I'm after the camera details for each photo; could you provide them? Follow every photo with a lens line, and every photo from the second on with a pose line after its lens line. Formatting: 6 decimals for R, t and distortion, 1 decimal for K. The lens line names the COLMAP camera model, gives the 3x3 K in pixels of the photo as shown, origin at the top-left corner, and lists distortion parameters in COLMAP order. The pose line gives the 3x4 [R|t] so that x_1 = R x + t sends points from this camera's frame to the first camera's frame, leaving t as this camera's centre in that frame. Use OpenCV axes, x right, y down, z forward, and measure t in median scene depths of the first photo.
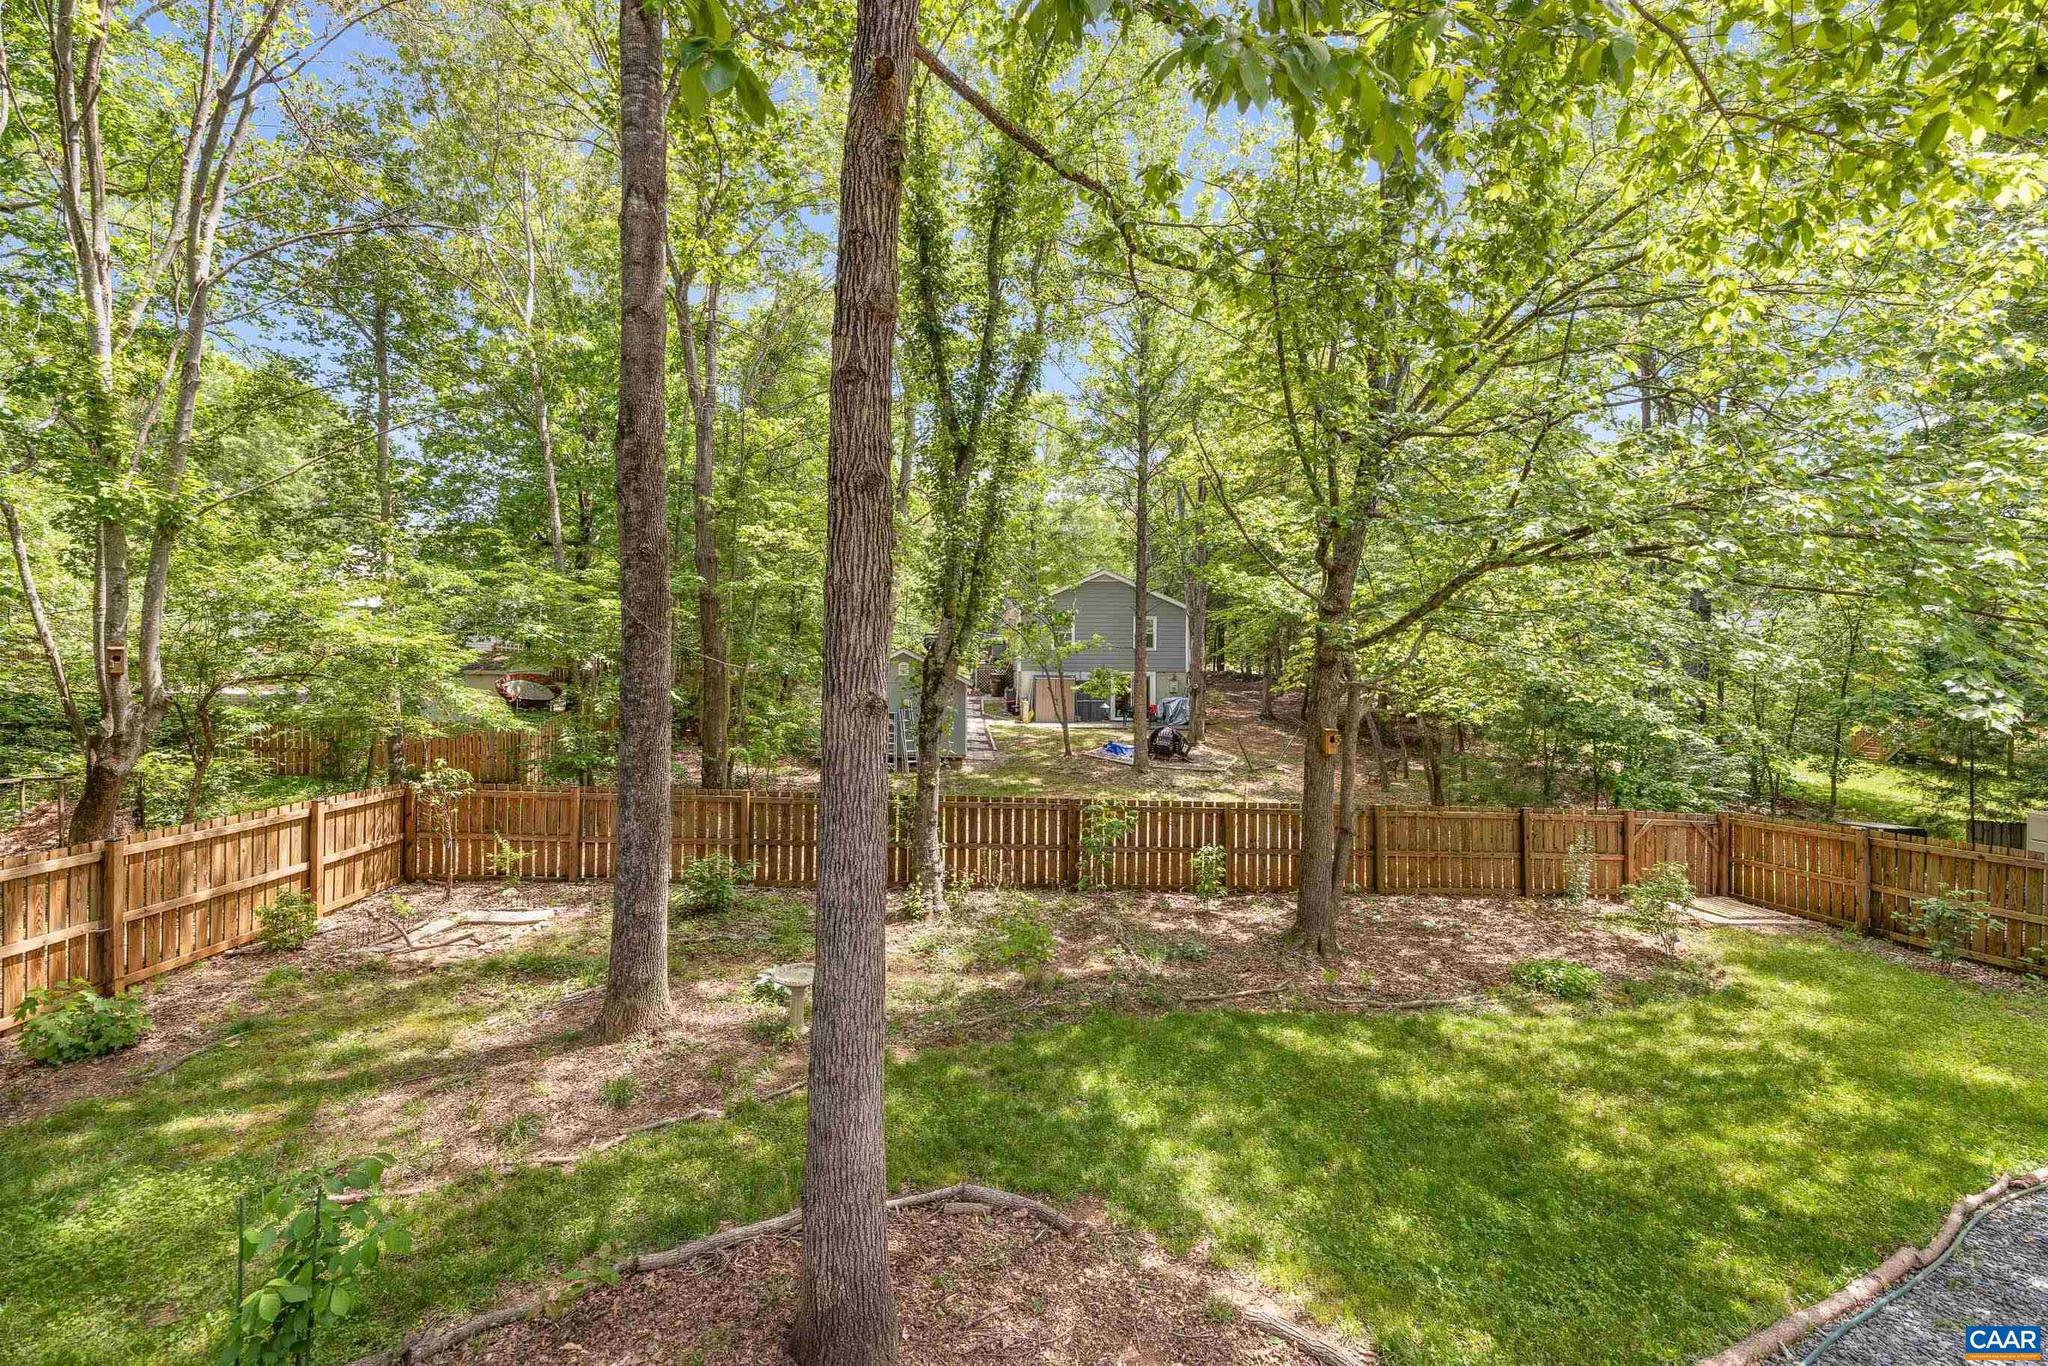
lens RADIAL K [[862.1, 0, 1014.9], [0, 862.1, 673.7], [0, 0, 1]] dist [0.002054, -0.000814]
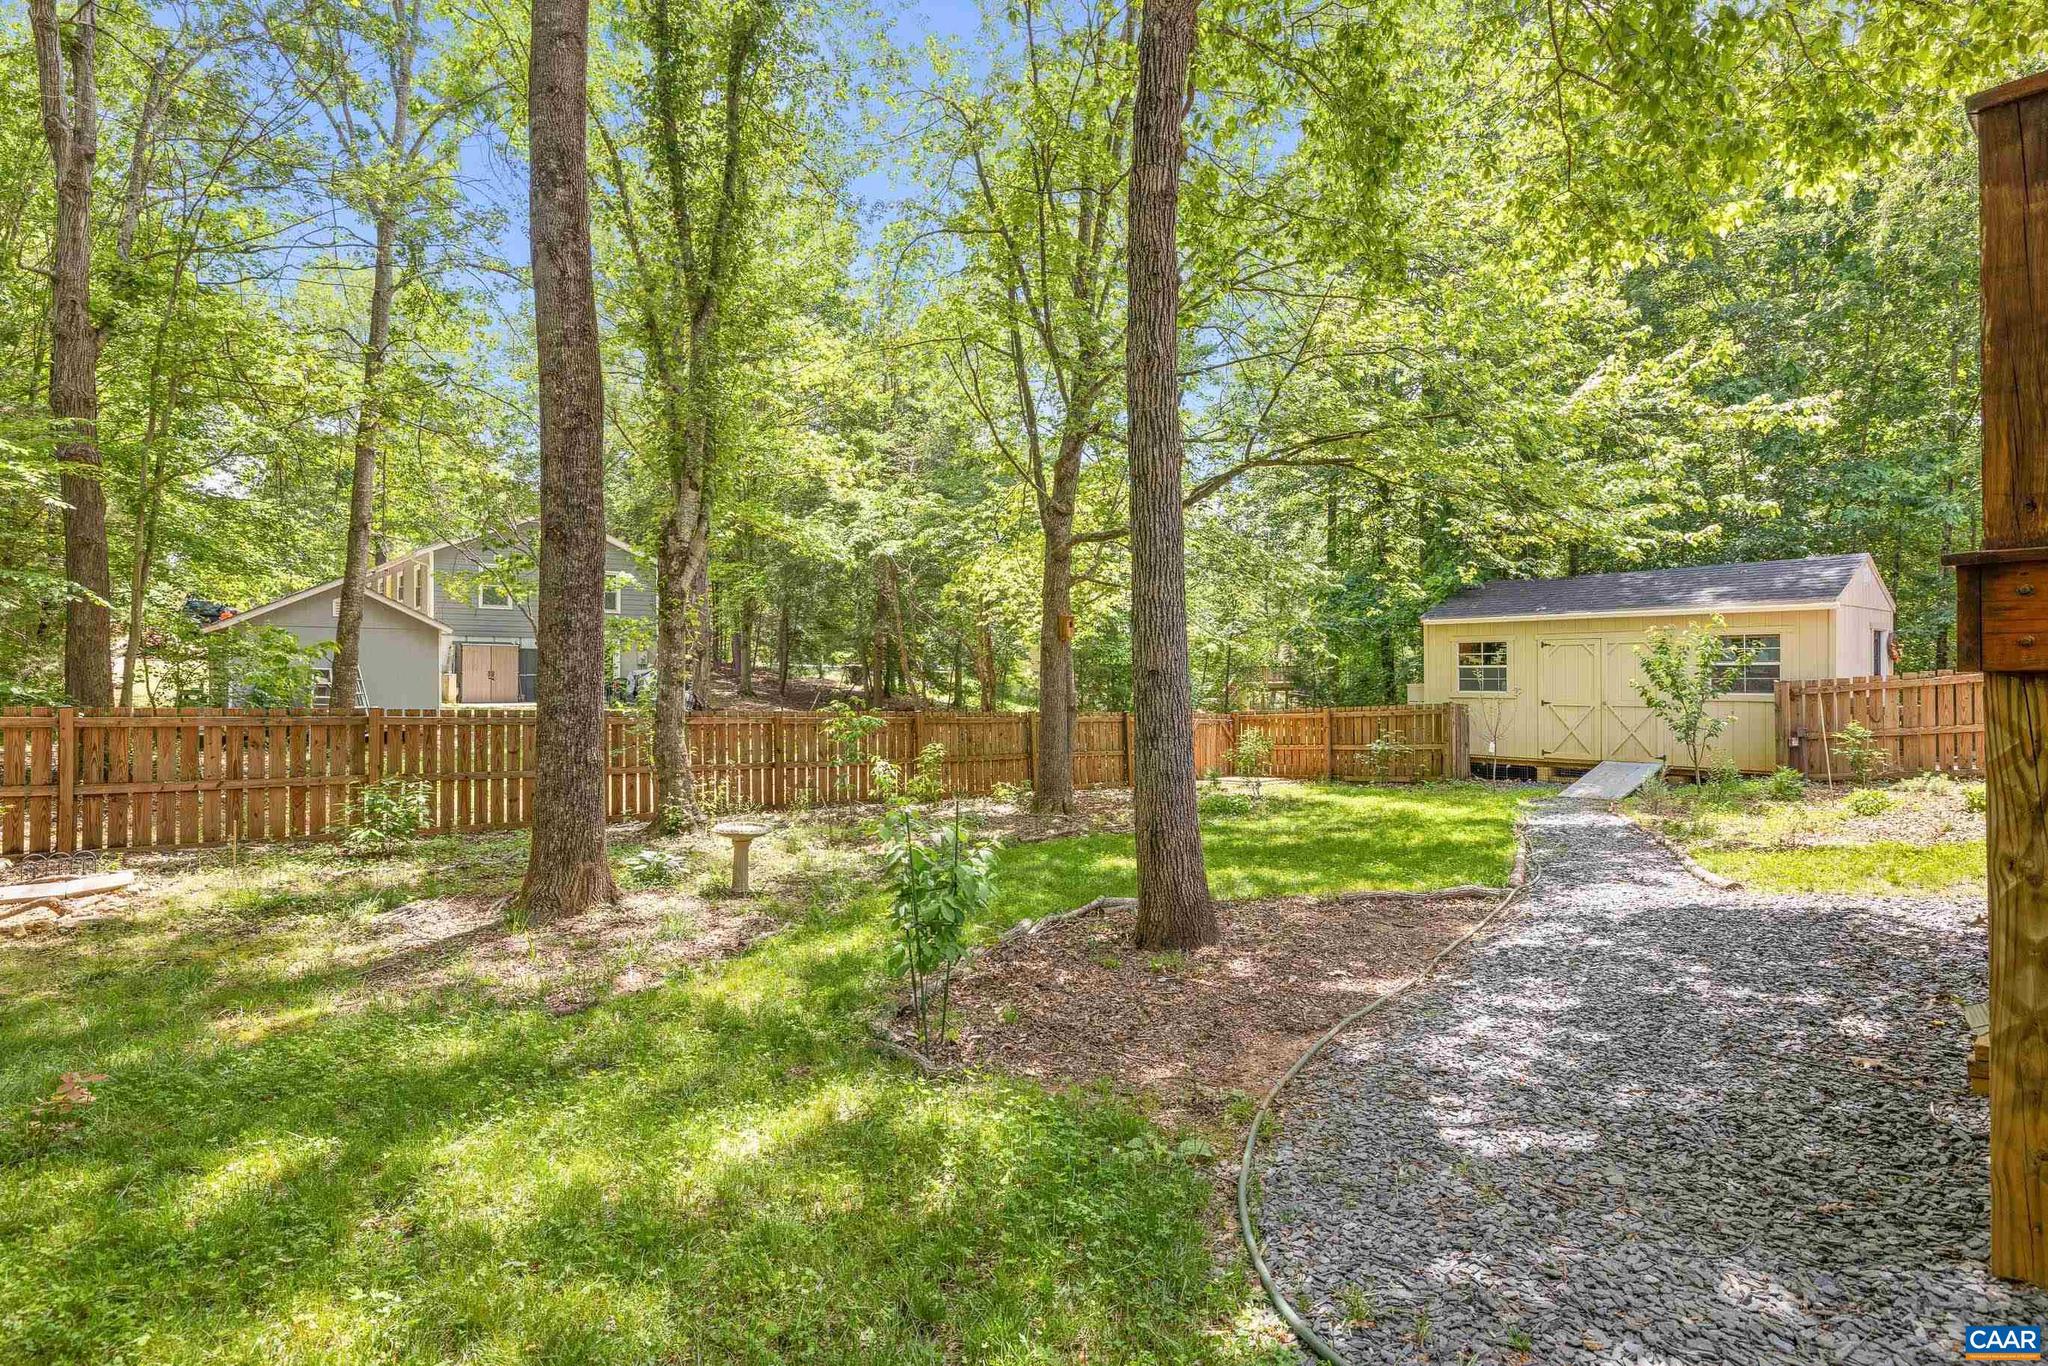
lens RADIAL K [[1041.3, 0, 1018.5], [0, 1041.3, 678.5], [0, 0, 1]] dist [-0.002978, 0.000113]
pose [[0.784866, -0.008578, 0.619606, -0.521717], [0.013403, 0.999905, -0.003136, 0.147343], [-0.619521, 0.010766, 0.784907, -0.029722]]
